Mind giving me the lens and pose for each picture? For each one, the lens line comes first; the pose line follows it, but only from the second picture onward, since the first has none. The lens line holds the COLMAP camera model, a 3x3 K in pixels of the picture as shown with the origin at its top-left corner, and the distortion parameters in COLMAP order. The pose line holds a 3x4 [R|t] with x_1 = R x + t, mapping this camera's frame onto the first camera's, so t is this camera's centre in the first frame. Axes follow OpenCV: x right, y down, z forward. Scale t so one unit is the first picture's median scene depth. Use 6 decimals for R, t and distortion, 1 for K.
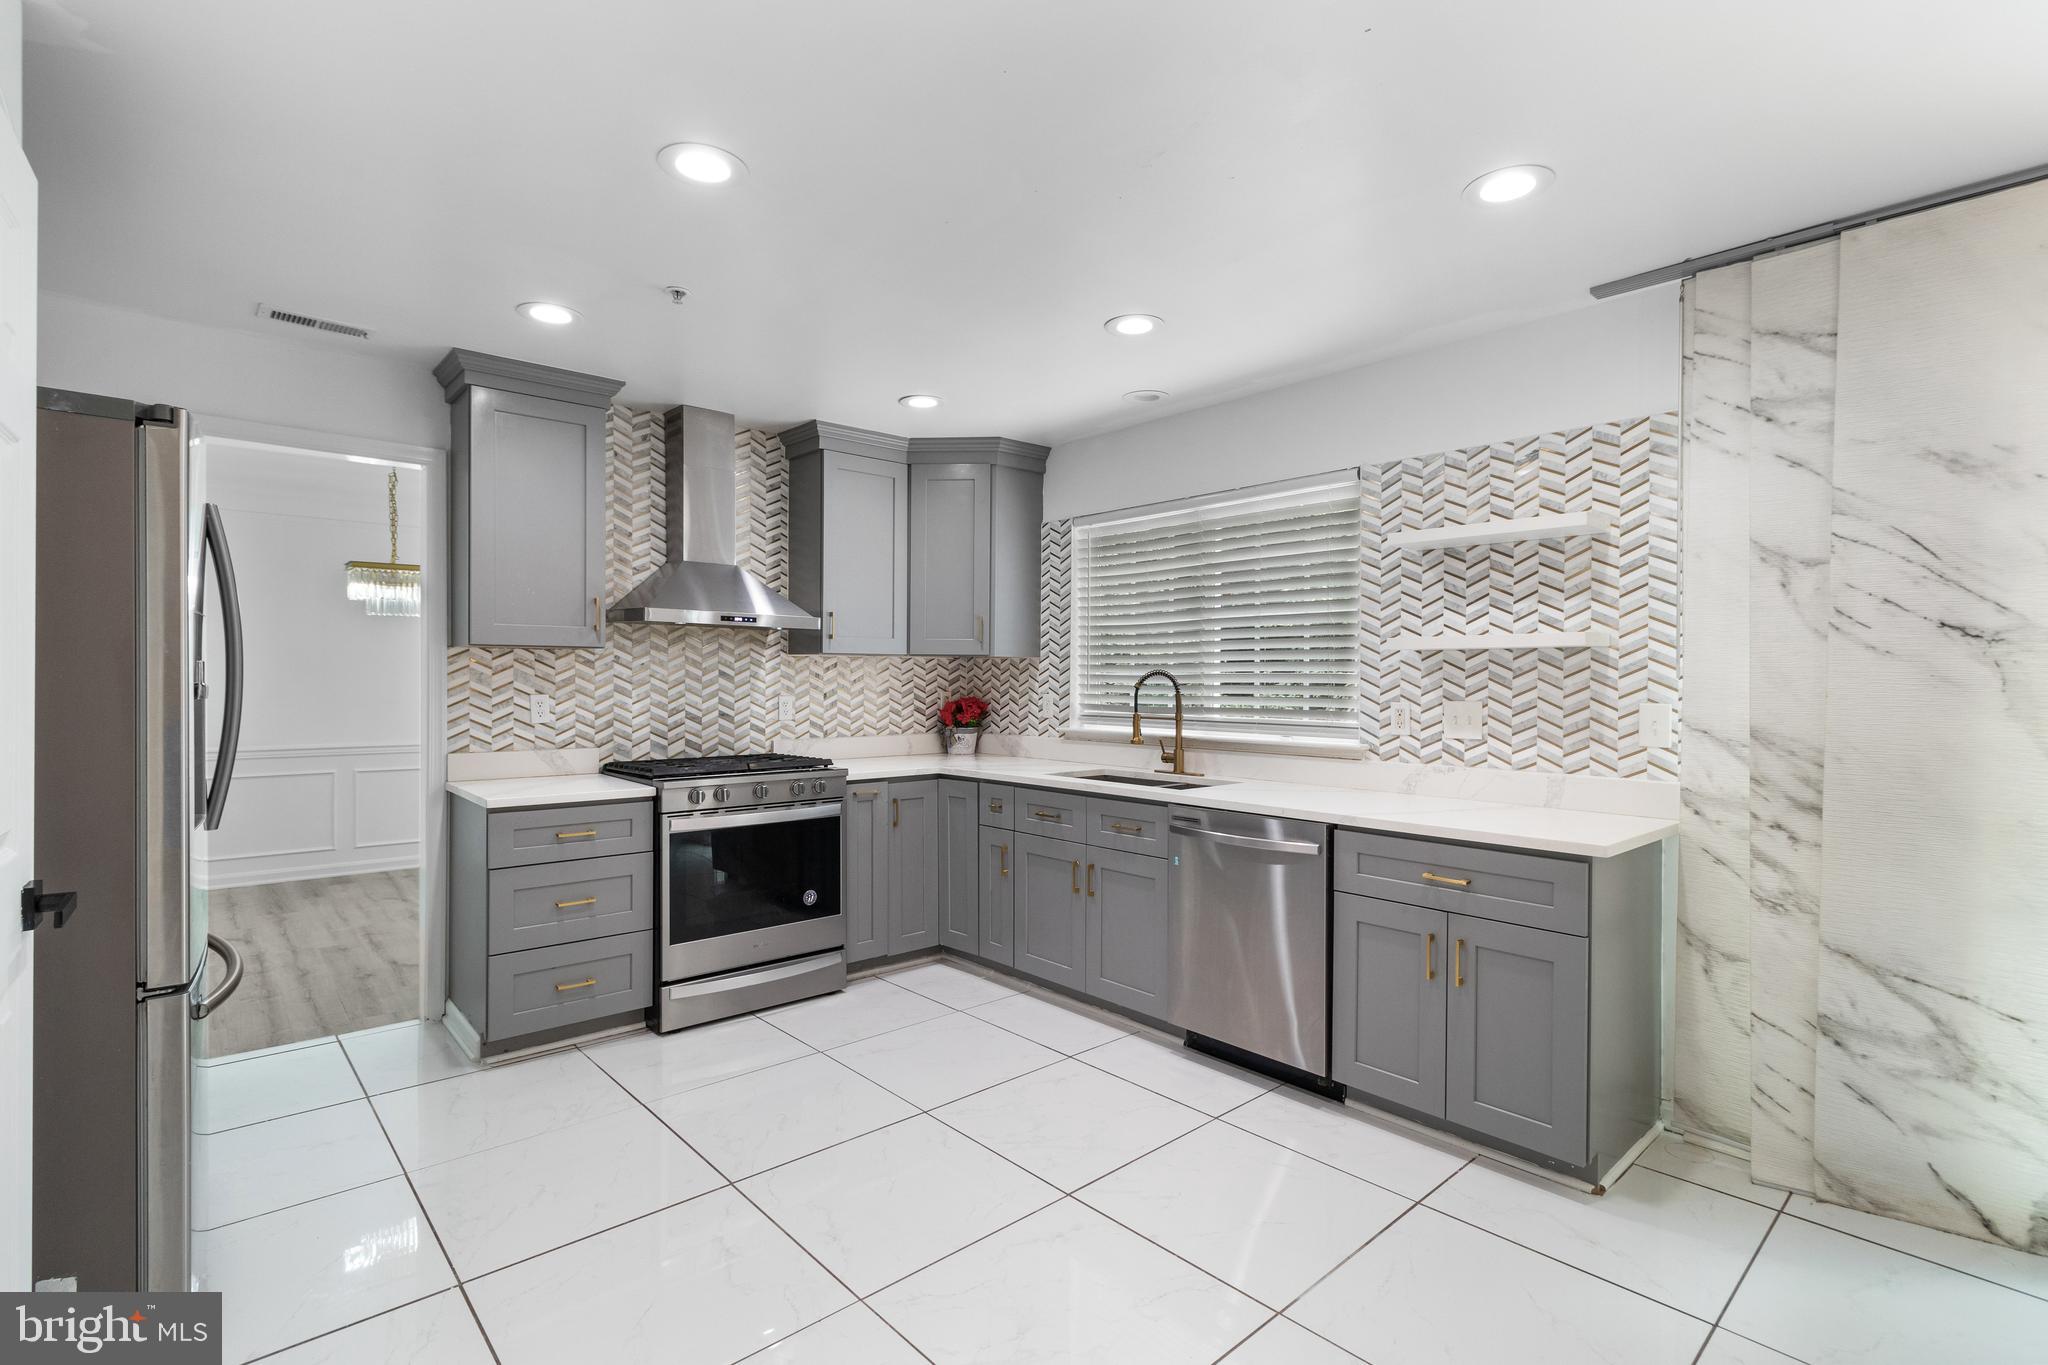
lens RADIAL K [[959.8, 0, 1018.6], [0, 959.8, 682.8], [0, 0, 1]] dist [0.001746, 0.002433]
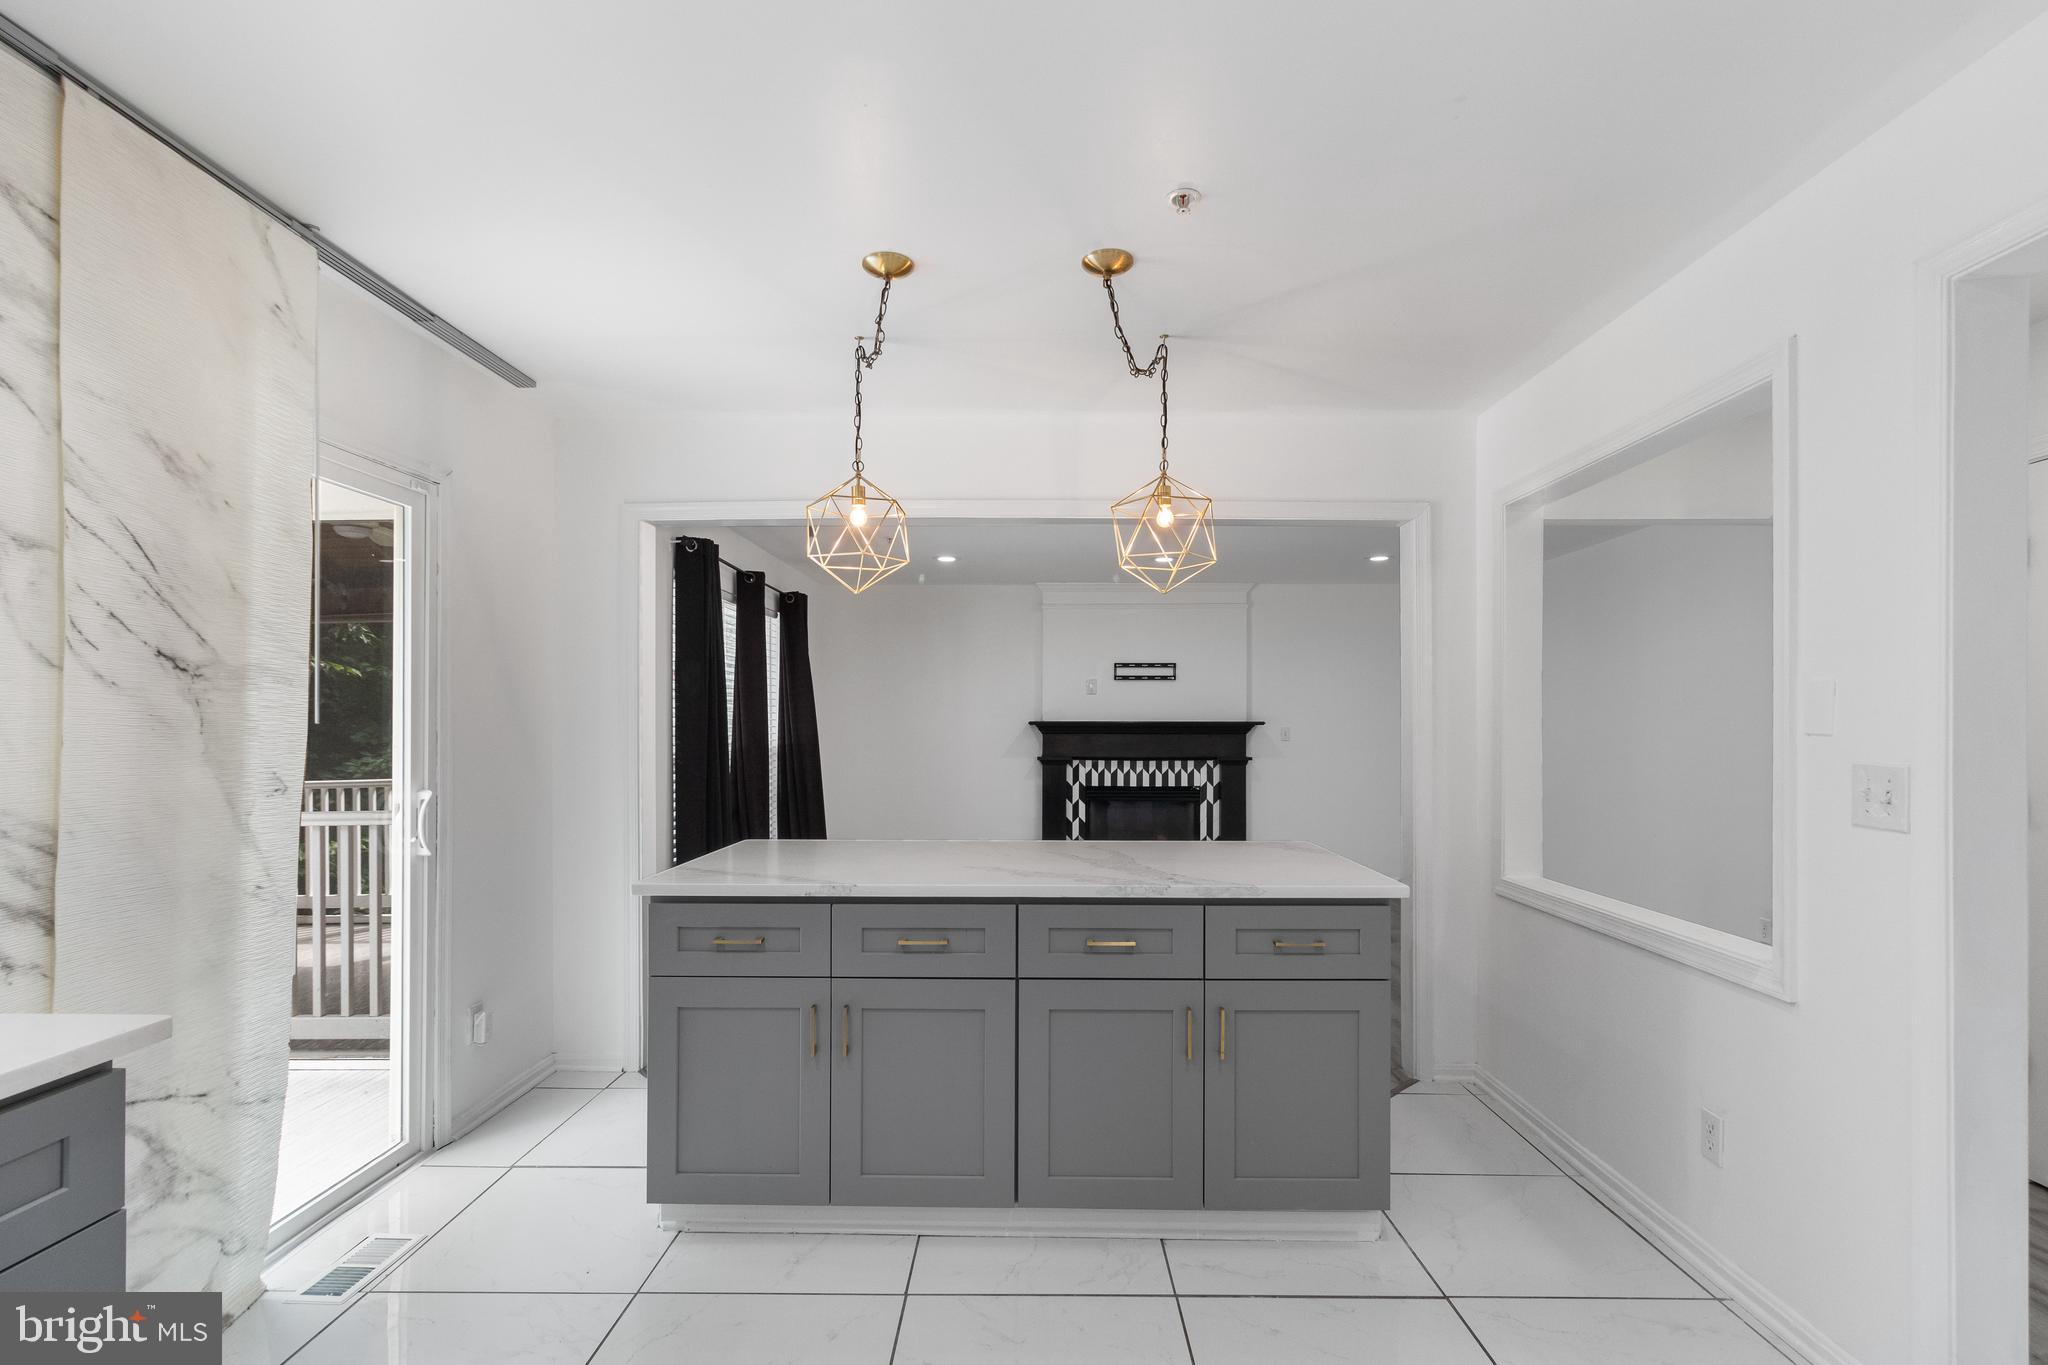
lens RADIAL K [[959.8, 0, 1025.4], [0, 959.8, 722.2], [0, 0, 1]] dist [0.001746, 0.002433]
pose [[-0.738842, -0.003775, 0.673868, -0.080183], [-0.002260, 0.999993, 0.003124, -0.003171], [-0.673875, 0.000785, -0.738845, 0.639671]]
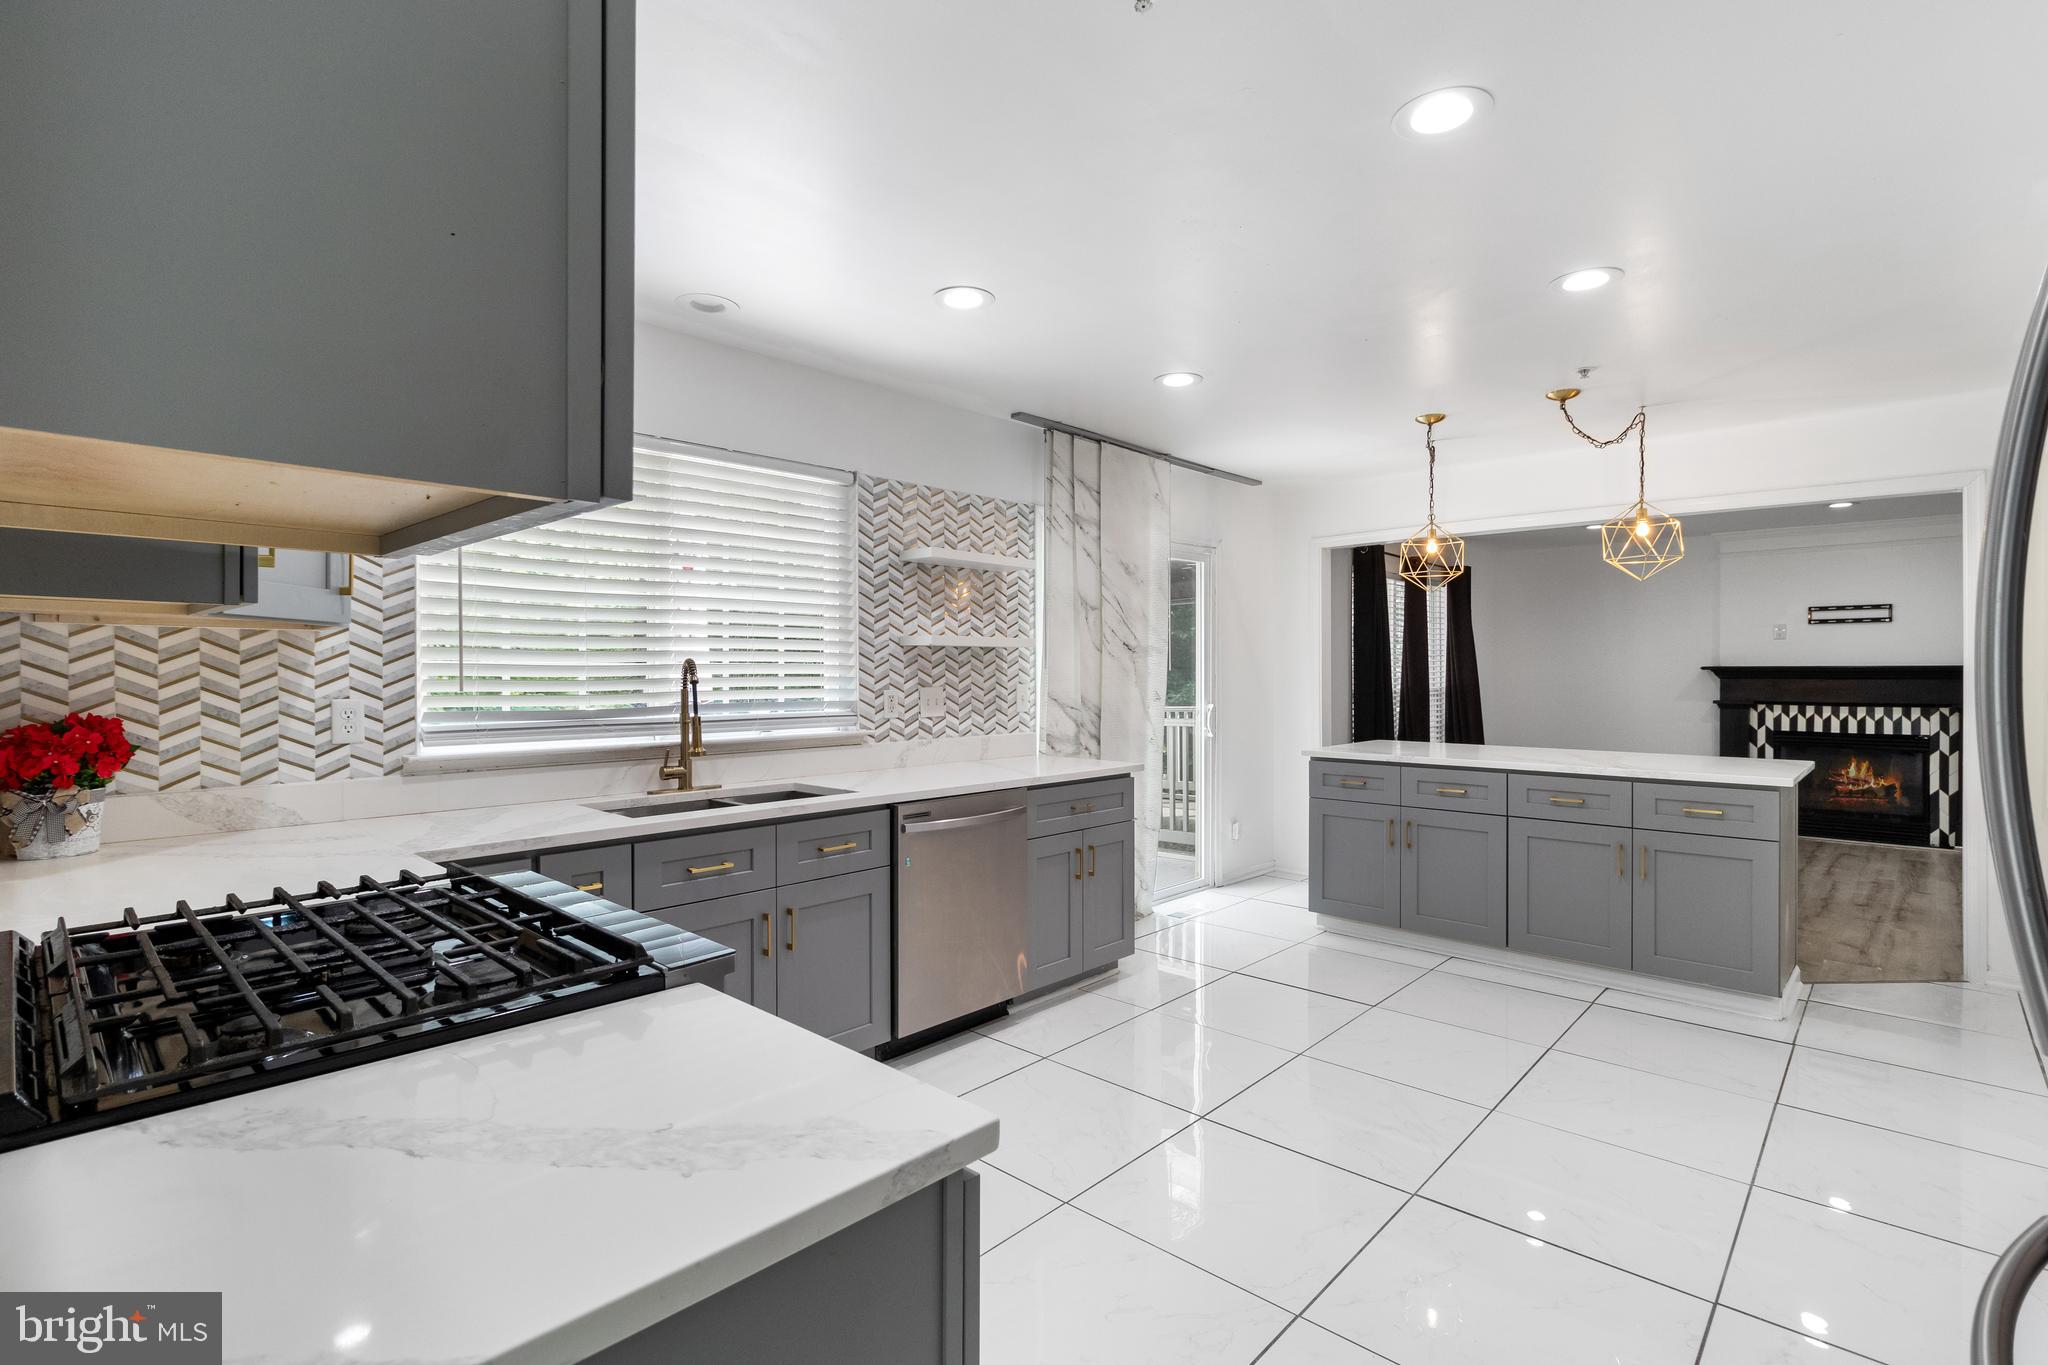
lens RADIAL K [[959.8, 0, 1040.1], [0, 959.8, 678.8], [0, 0, 1]] dist [0.001746, 0.002433]
pose [[-0.104509, -0.010822, 0.994465, -0.662400], [0.005594, 0.999919, 0.011469, -0.004319], [-0.994508, 0.006762, -0.104440, 0.813395]]
